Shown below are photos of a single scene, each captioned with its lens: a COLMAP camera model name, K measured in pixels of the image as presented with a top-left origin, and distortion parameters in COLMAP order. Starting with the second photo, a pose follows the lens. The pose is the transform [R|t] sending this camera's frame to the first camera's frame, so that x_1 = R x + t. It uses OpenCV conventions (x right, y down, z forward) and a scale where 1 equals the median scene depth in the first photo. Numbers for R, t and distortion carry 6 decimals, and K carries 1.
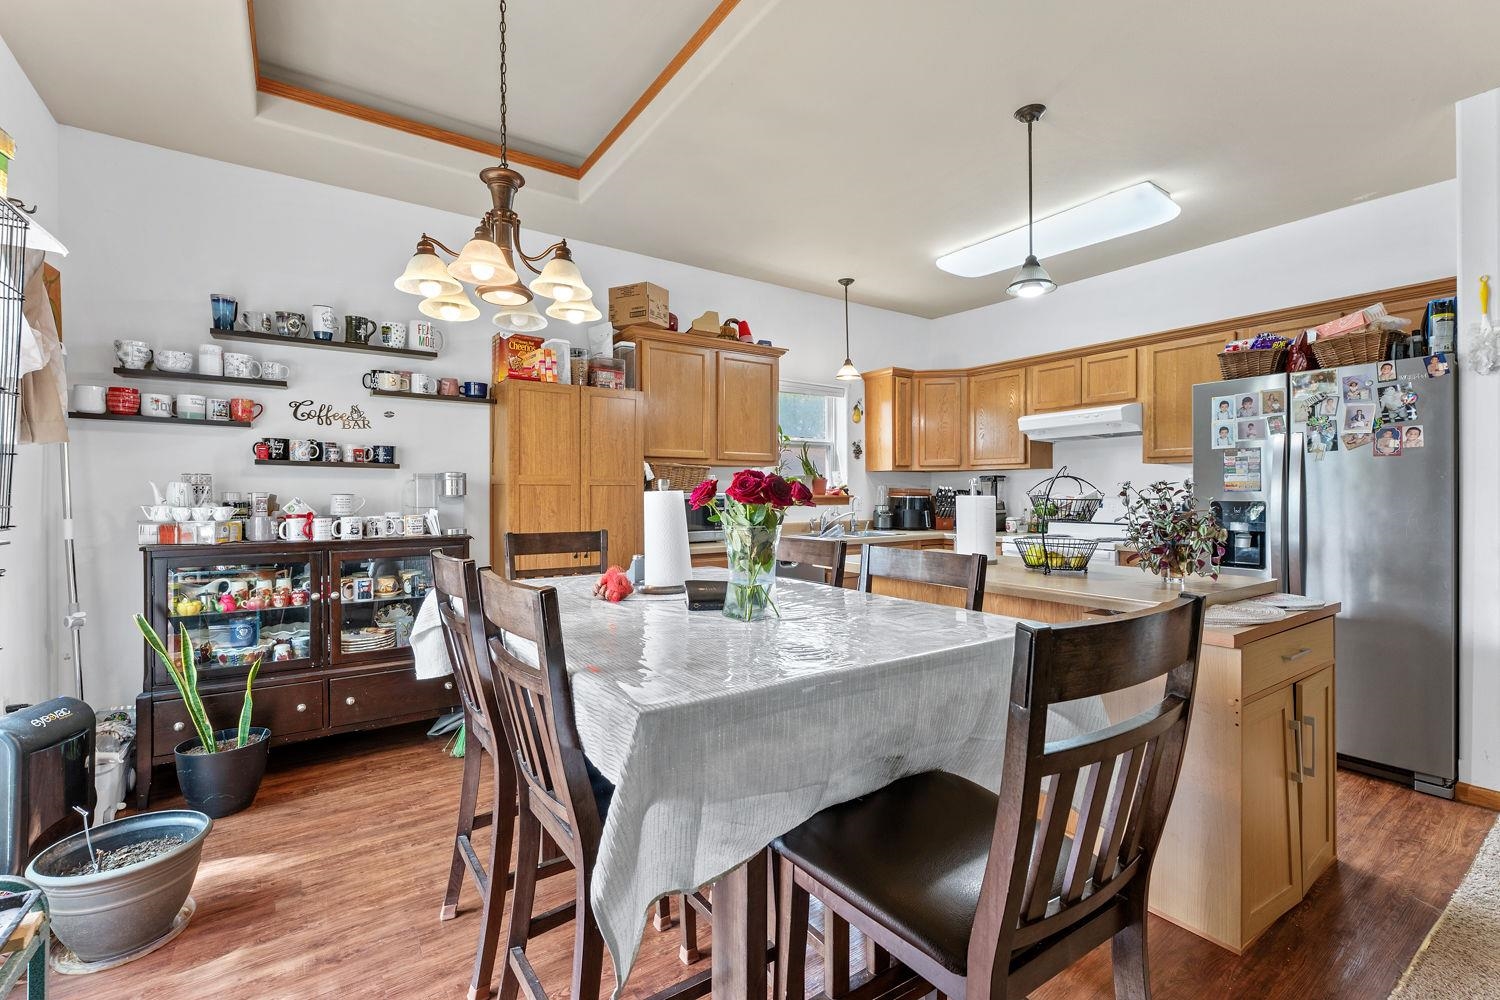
lens RADIAL K [[649.2, 0, 751.2], [0, 649.2, 497.9], [0, 0, 1]] dist [-0.003425, 0.000362]
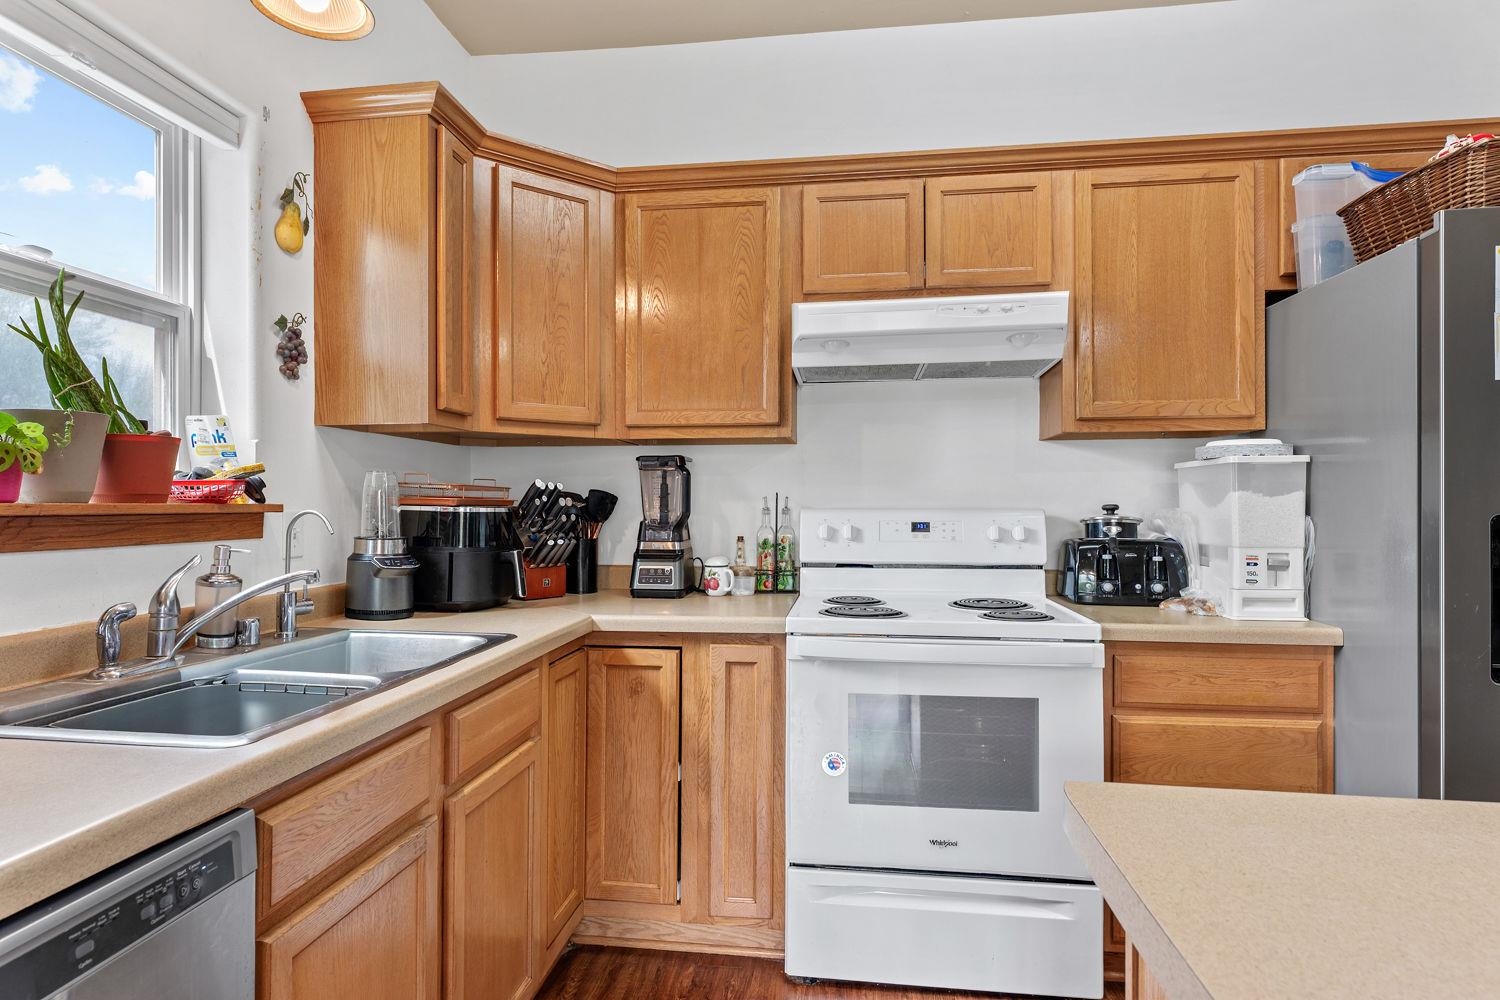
lens RADIAL K [[806.9, 0, 741.0], [0, 806.9, 500.8], [0, 0, 1]] dist [0.003741, -0.000525]
pose [[0.672721, 0.005951, 0.739873, 0.048855], [0.005780, 0.999895, -0.013297, 0.000461], [-0.739874, 0.013221, 0.672616, 0.914453]]
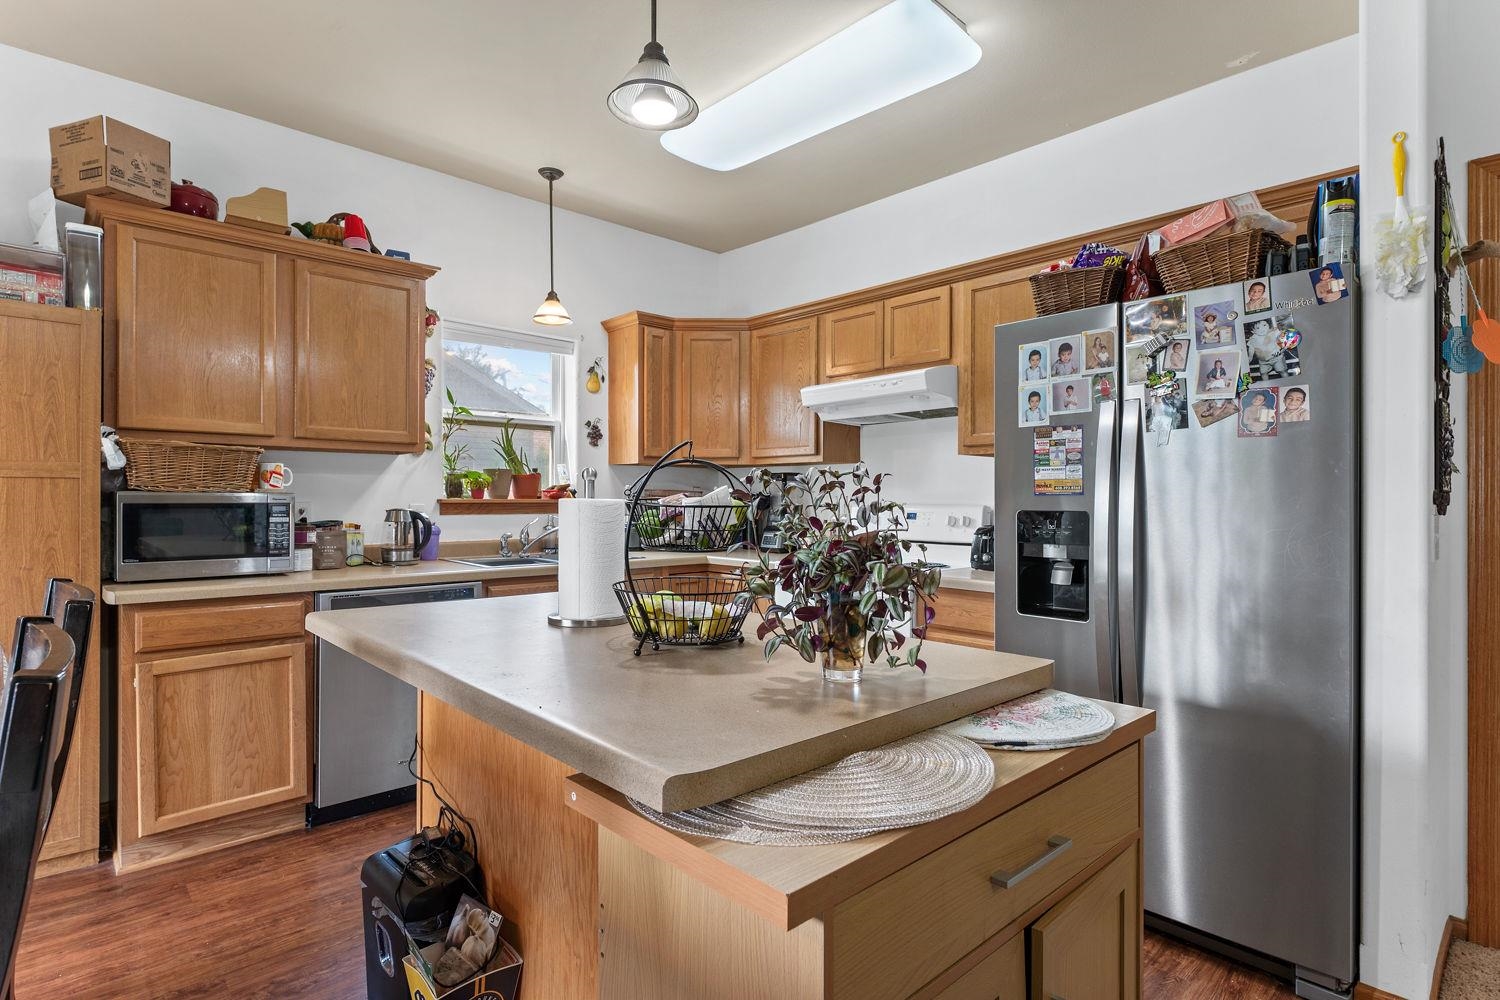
lens RADIAL K [[756.8, 0, 752.2], [0, 756.8, 501.7], [0, 0, 1]] dist [0.001676, -0.003095]
pose [[0.988978, 0.006265, 0.147929, 0.315368], [-0.005619, 0.999973, -0.004784, 0.001459], [-0.147955, 0.003900, 0.988986, 0.284870]]
